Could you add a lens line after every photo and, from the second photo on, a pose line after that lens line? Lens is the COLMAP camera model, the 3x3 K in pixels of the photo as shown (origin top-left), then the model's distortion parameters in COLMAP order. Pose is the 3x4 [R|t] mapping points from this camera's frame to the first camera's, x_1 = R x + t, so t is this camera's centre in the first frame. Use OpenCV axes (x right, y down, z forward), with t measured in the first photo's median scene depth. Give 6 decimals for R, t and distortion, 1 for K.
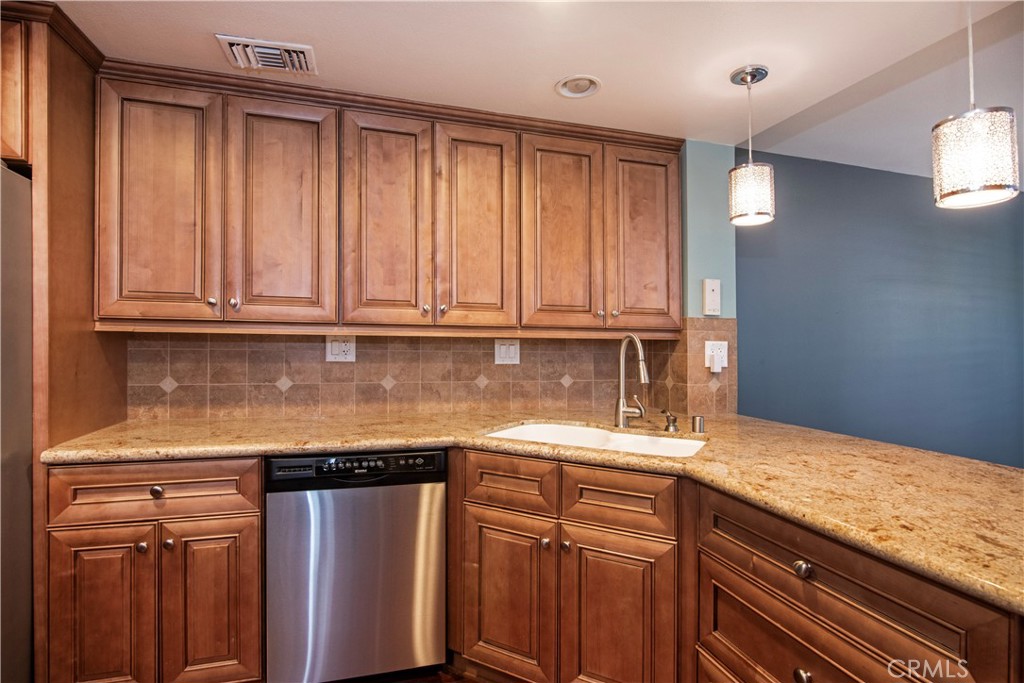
lens RADIAL K [[505.7, 0, 513.2], [0, 505.7, 339.2], [0, 0, 1]] dist [-0.000755, -0.000547]
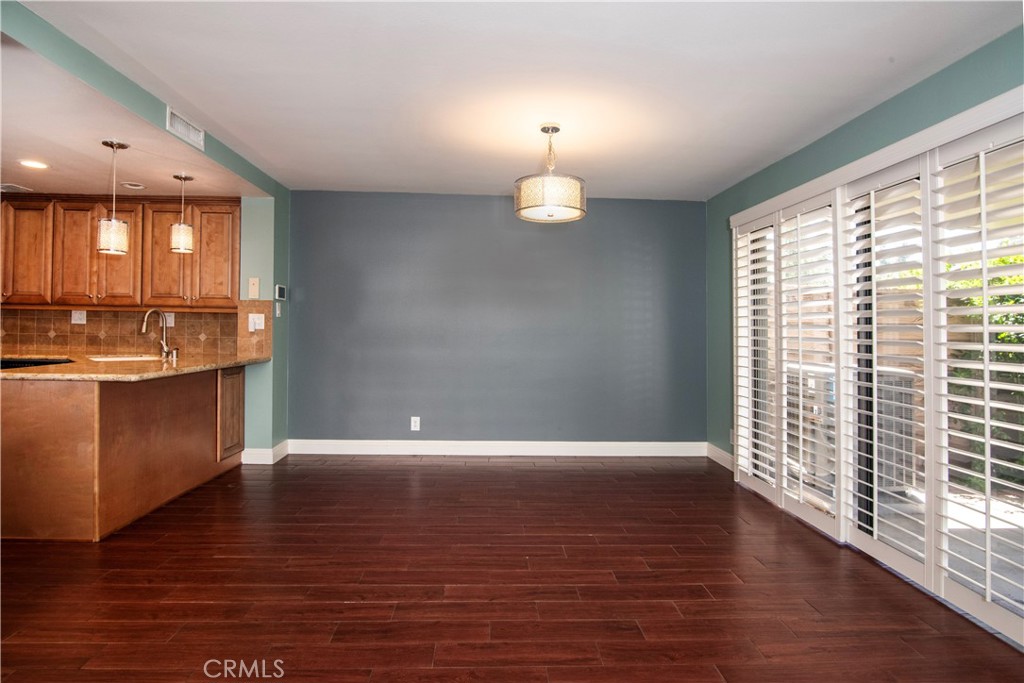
lens RADIAL K [[516.6, 0, 495.8], [0, 516.6, 335.1], [0, 0, 1]] dist [-0.012771, -0.003061]
pose [[0.972096, 0.012133, -0.234271, 1.650306], [-0.007986, 0.999794, 0.018641, 0.038533], [0.234449, -0.016250, 0.971993, -0.529566]]
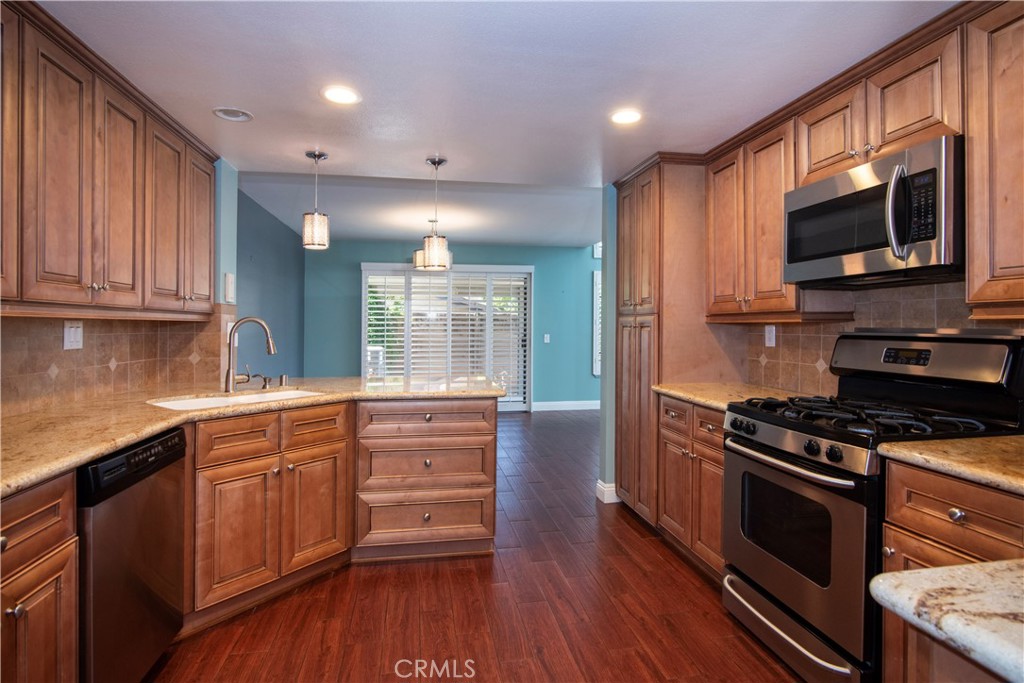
lens RADIAL K [[516.6, 0, 514.4], [0, 516.6, 332.8], [0, 0, 1]] dist [-0.012771, -0.003061]
pose [[0.107682, -0.021022, 0.993963, -0.856396], [-0.007606, 0.999730, 0.021968, -0.004847], [-0.994156, -0.009925, 0.107493, 0.151840]]
